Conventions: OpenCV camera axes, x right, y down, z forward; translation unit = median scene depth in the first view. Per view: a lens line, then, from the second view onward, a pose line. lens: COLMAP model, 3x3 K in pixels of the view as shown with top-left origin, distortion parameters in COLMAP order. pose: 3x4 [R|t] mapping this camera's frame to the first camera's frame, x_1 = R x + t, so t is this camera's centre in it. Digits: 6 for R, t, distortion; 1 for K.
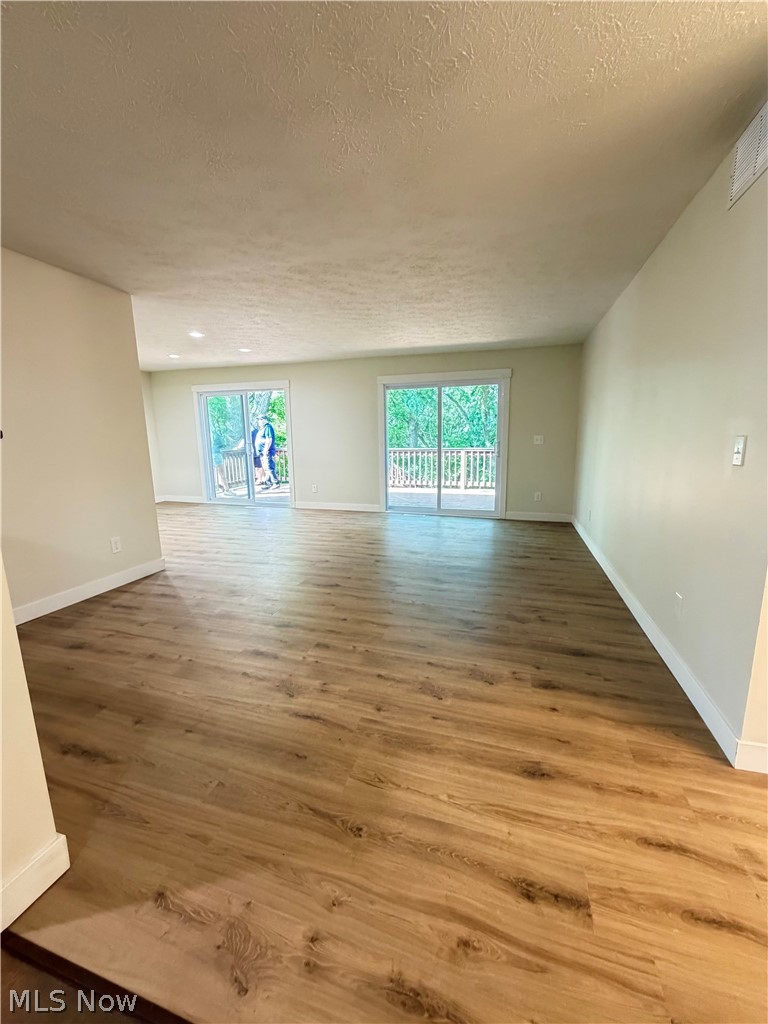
lens RADIAL K [[407.7, 0, 385.4], [0, 407.7, 509.9], [0, 0, 1]] dist [-0.000989, 0.000274]
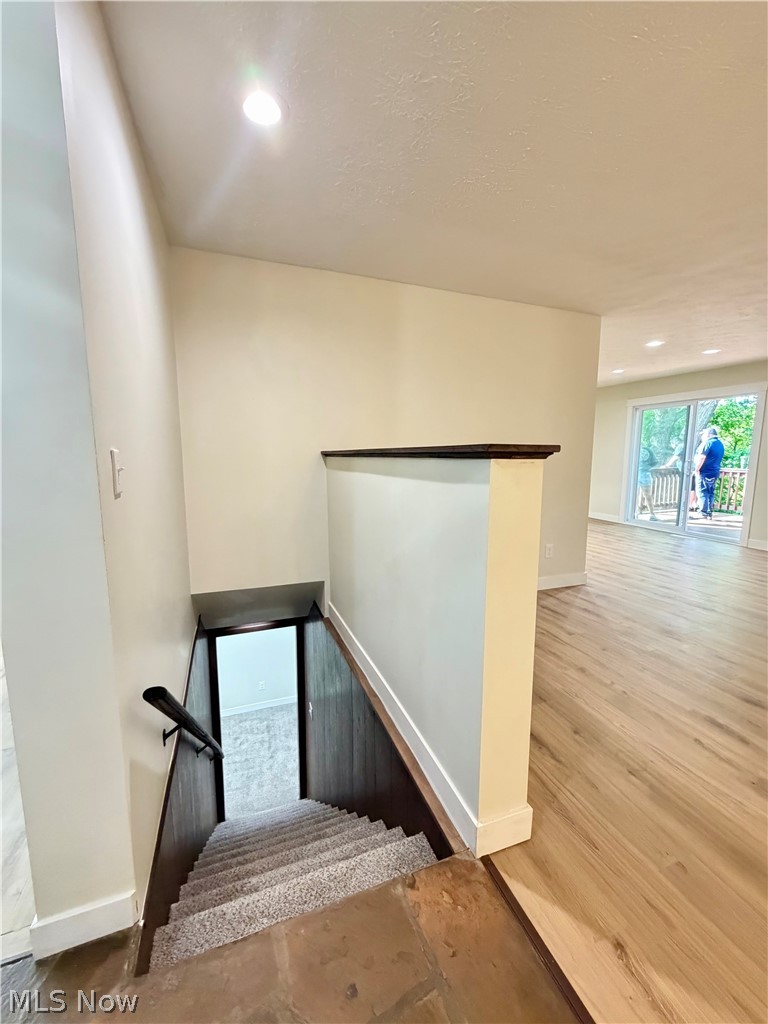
lens RADIAL K [[407.7, 0, 385.7], [0, 407.7, 513.2], [0, 0, 1]] dist [-0.000989, 0.000274]
pose [[0.610554, 0.127379, -0.781664, -0.096309], [-0.151276, 0.987566, 0.042772, 0.005667], [0.777393, 0.092132, 0.622232, -0.027742]]
